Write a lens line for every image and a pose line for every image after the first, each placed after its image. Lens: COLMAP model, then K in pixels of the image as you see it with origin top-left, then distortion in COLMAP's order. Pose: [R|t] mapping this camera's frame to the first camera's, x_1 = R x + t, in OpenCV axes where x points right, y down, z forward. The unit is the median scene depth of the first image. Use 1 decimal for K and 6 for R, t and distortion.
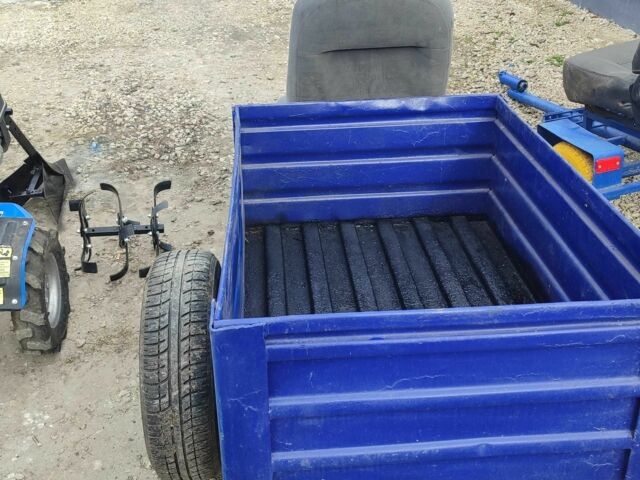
lens RADIAL K [[972.9, 0, 320.0], [0, 972.9, 240.0], [0, 0, 1]] dist [0.264629, -1.252554]
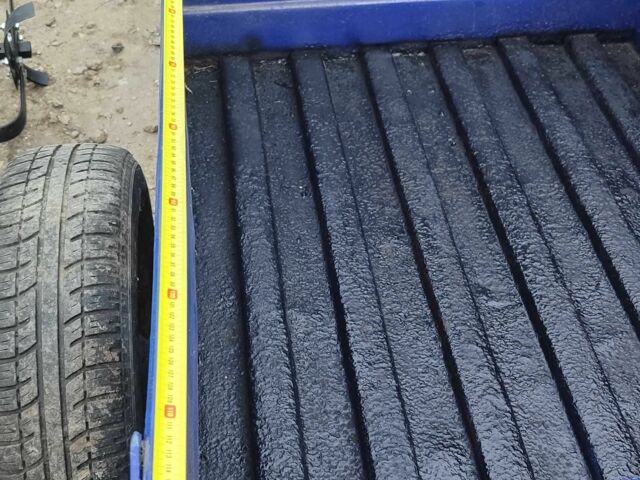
lens RADIAL K [[1067.5, 0, 303.7], [0, 1067.5, 238.7], [0, 0, 1]] dist [0.212118, -1.230131]
pose [[0.998544, -0.016393, 0.051386, -0.052028], [0.001742, 0.962003, 0.273034, -0.093941], [-0.053909, -0.272547, 0.960631, 0.496971]]
